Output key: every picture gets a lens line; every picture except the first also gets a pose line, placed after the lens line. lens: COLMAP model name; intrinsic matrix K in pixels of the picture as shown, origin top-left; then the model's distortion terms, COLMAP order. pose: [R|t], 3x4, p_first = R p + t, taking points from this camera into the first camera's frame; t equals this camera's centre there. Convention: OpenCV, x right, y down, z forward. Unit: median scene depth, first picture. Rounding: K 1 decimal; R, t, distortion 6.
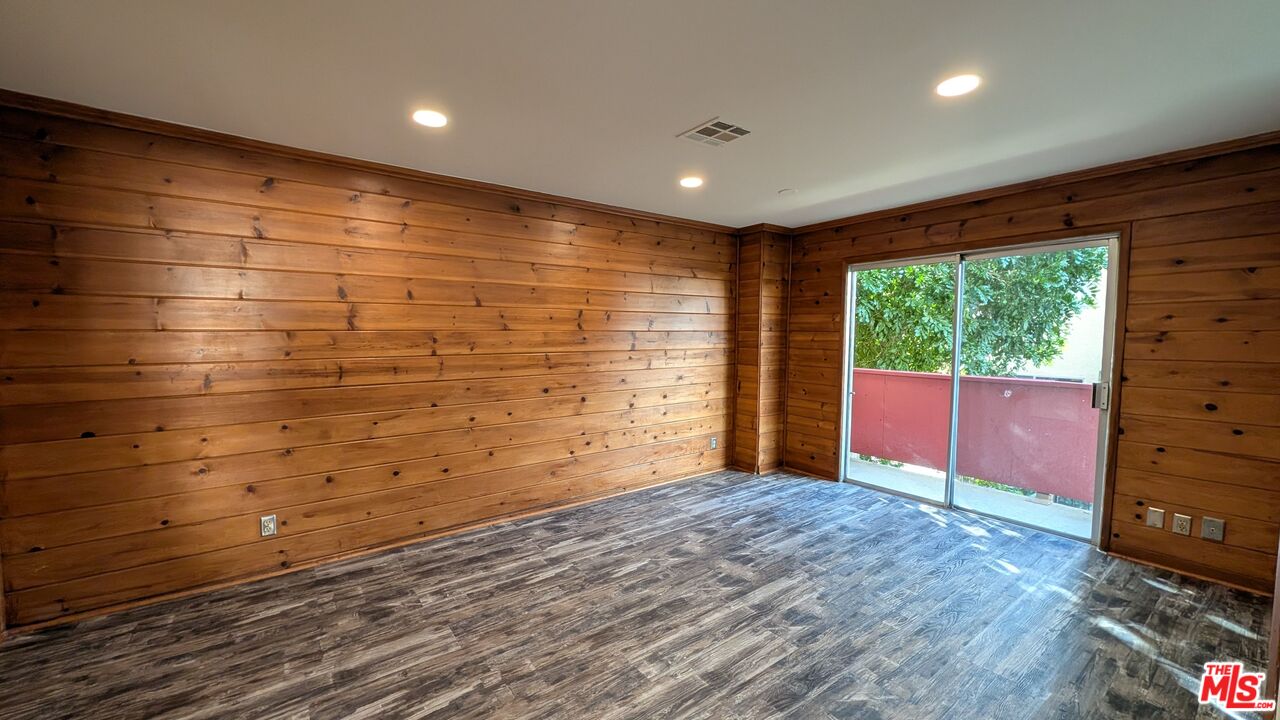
lens RADIAL K [[500.5, 0, 640.0], [0, 500.5, 360.0], [0, 0, 1]] dist [-0.001302, -0.000130]
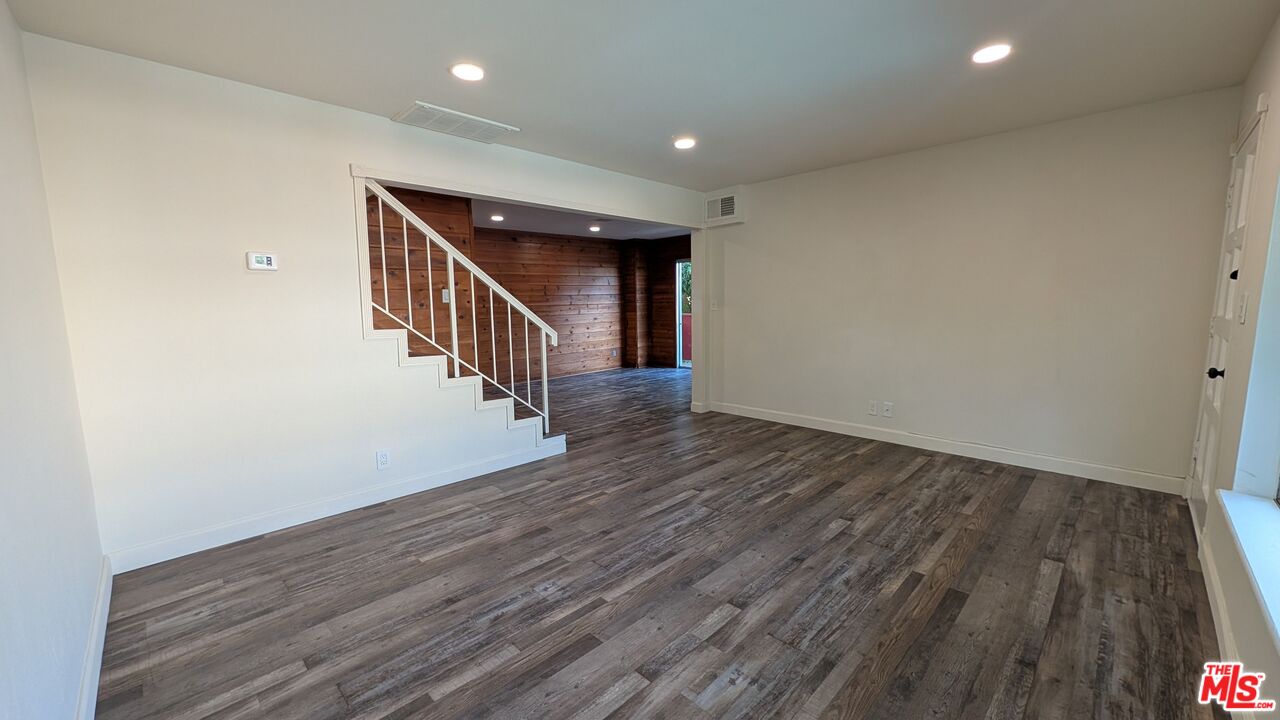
lens RADIAL K [[500.5, 0, 640.0], [0, 500.5, 360.0], [0, 0, 1]] dist [-0.001302, -0.000130]
pose [[0.988746, -0.042287, 0.143506, -0.033664], [0.033547, 0.997463, 0.062785, 0.075975], [-0.145797, -0.057264, 0.987656, -0.929147]]
